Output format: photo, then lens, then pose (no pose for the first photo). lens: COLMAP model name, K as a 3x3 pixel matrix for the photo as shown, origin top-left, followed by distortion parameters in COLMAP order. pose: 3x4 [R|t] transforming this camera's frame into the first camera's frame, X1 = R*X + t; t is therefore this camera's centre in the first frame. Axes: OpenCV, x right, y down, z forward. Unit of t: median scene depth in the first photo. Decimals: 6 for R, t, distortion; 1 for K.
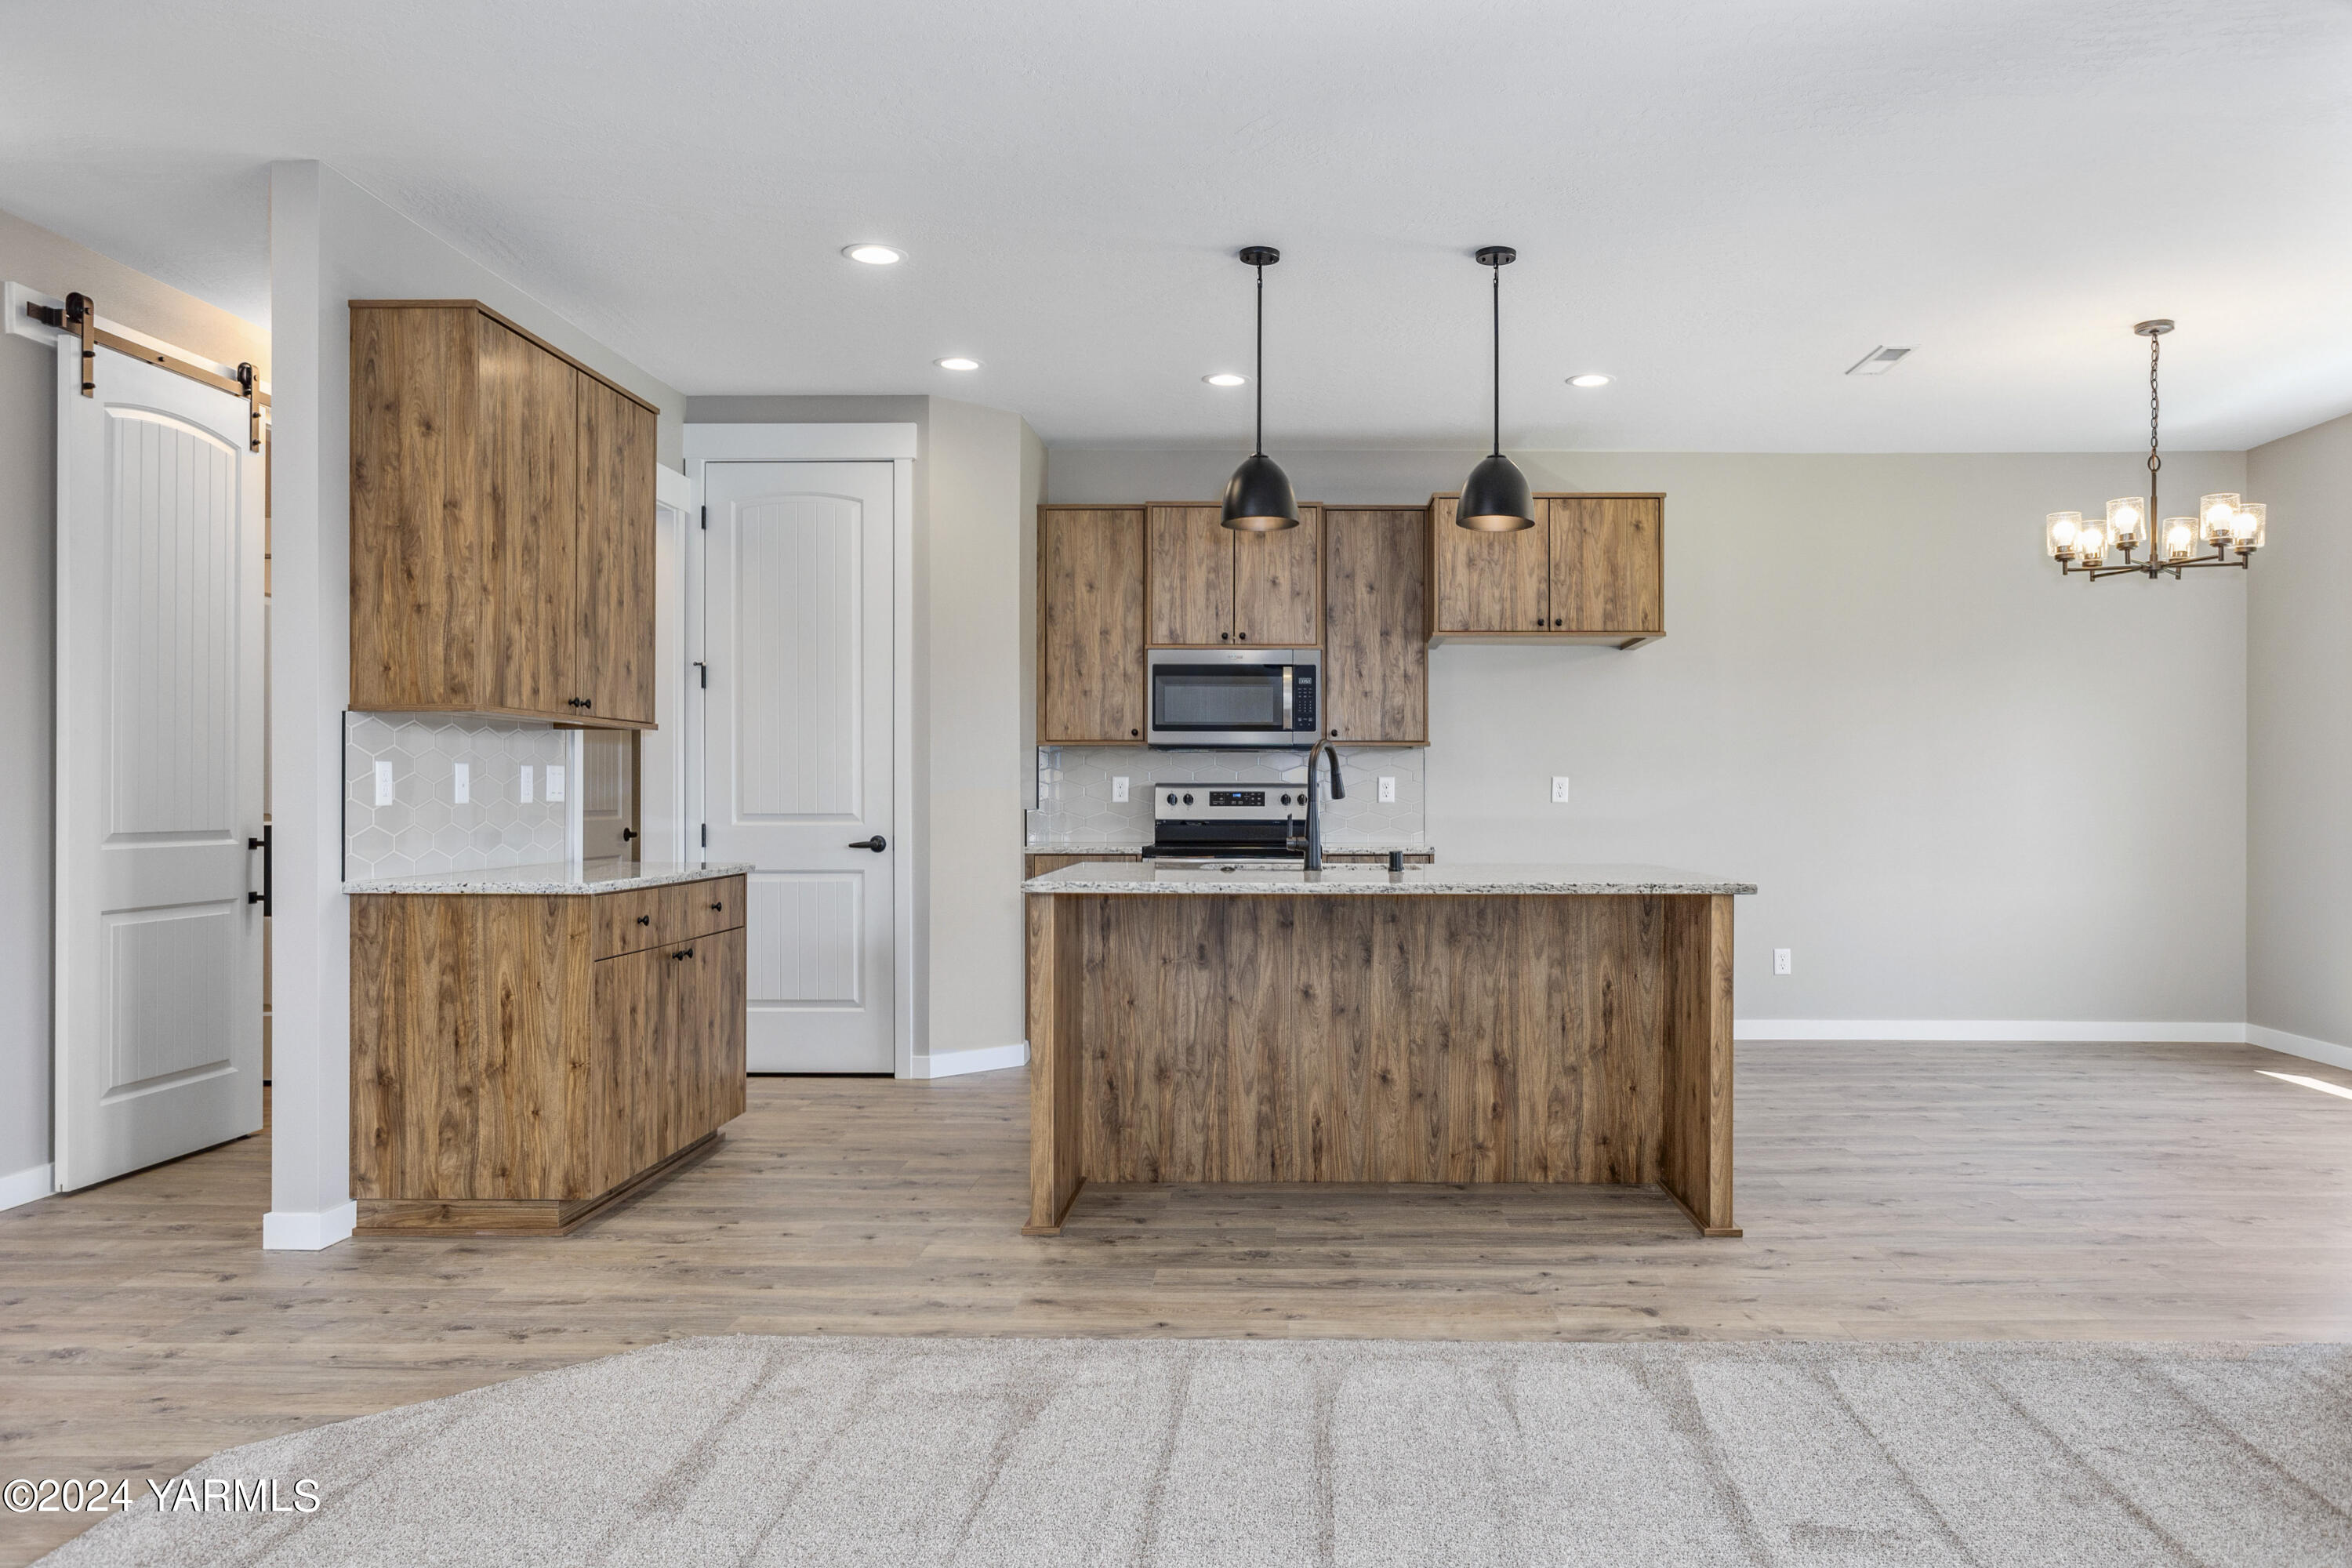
lens RADIAL K [[1661.7, 0, 1287.0], [0, 1661.7, 806.0], [0, 0, 1]] dist [-0.038439, 0.050792]
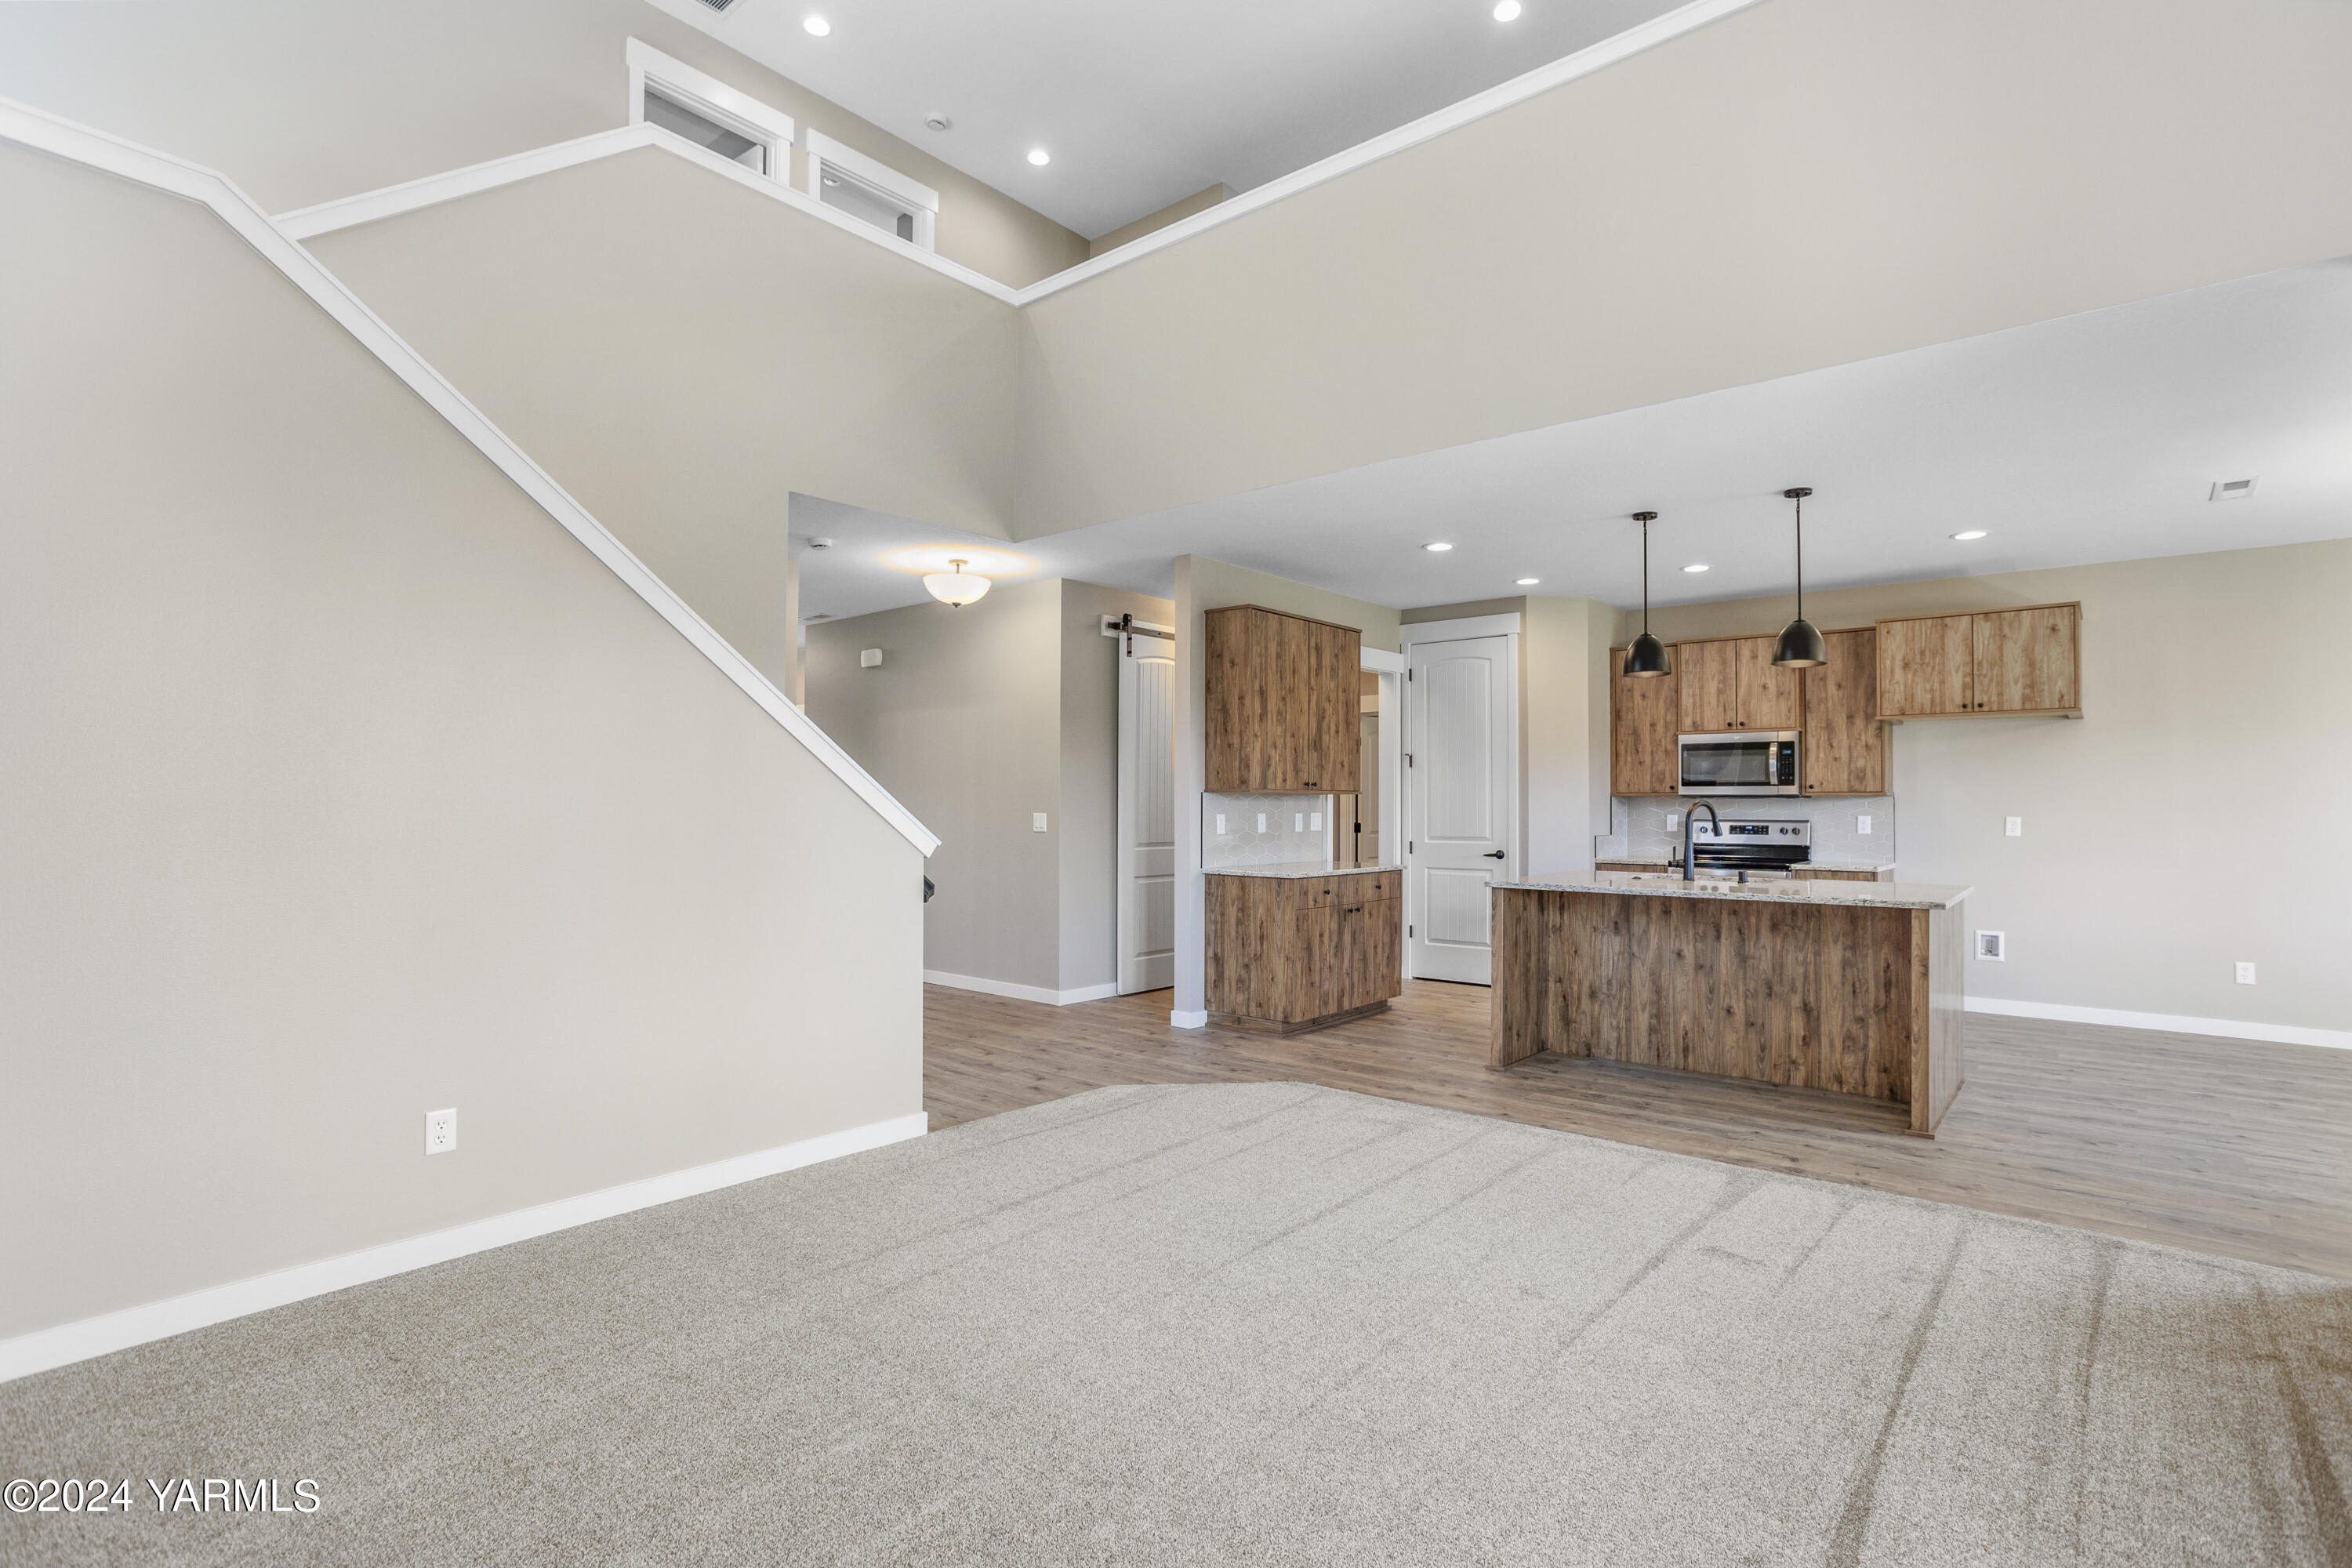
lens RADIAL K [[1154.1, 0, 1167.1], [0, 1154.1, 815.4], [0, 0, 1]] dist [-0.027207, 0.018608]
pose [[0.761512, 0.005644, -0.648126, 0.365797], [-0.004849, 0.999984, 0.003011, -0.027248], [0.648132, 0.000850, 0.761527, -0.204549]]
